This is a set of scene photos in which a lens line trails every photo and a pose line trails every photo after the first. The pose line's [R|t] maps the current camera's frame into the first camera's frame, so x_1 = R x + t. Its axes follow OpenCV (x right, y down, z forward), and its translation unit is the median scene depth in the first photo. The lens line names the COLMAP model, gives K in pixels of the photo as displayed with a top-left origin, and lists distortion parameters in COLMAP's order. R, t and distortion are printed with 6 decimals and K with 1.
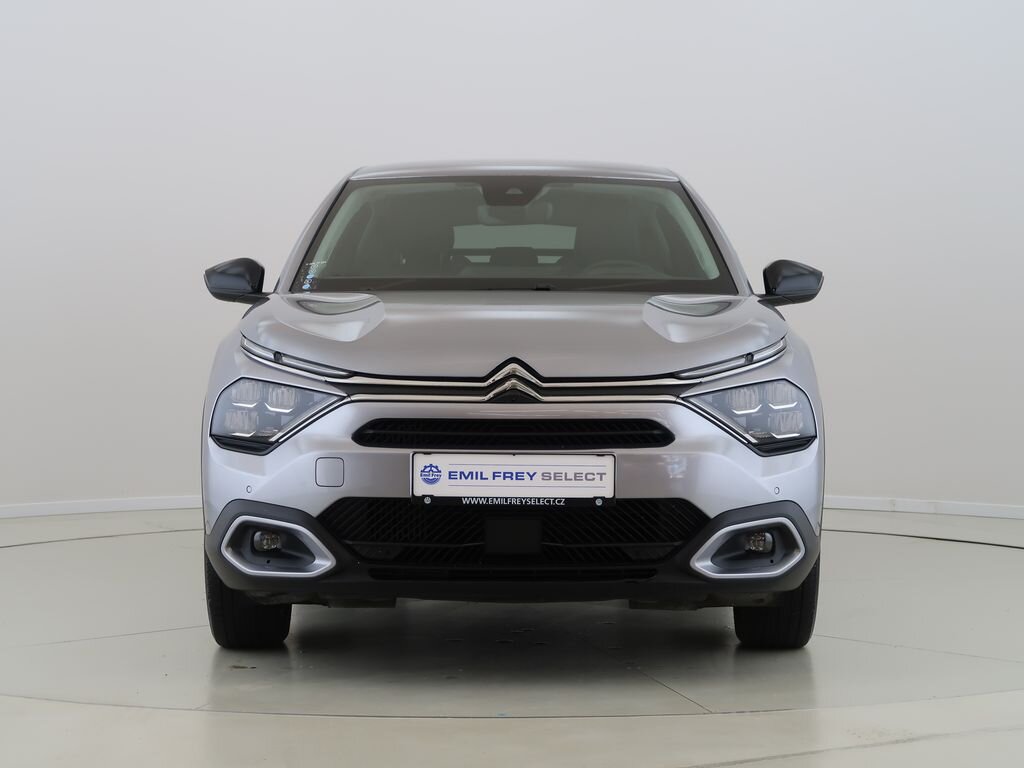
lens RADIAL K [[752.4, 0, 510.0], [0, 752.4, 385.7], [0, 0, 1]] dist [0.031877, 0.007452]
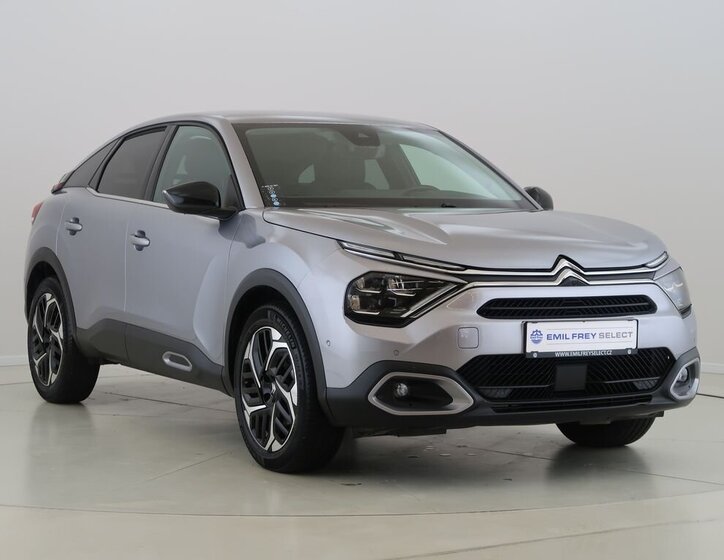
lens RADIAL K [[553.0, 0, 359.5], [0, 553.0, 277.1], [0, 0, 1]] dist [-0.034084, 0.009014]
pose [[0.984210, -0.014845, 0.176382, -0.585924], [0.014862, 0.999889, 0.001220, -0.001661], [-0.176380, 0.001420, 0.984321, 0.030507]]
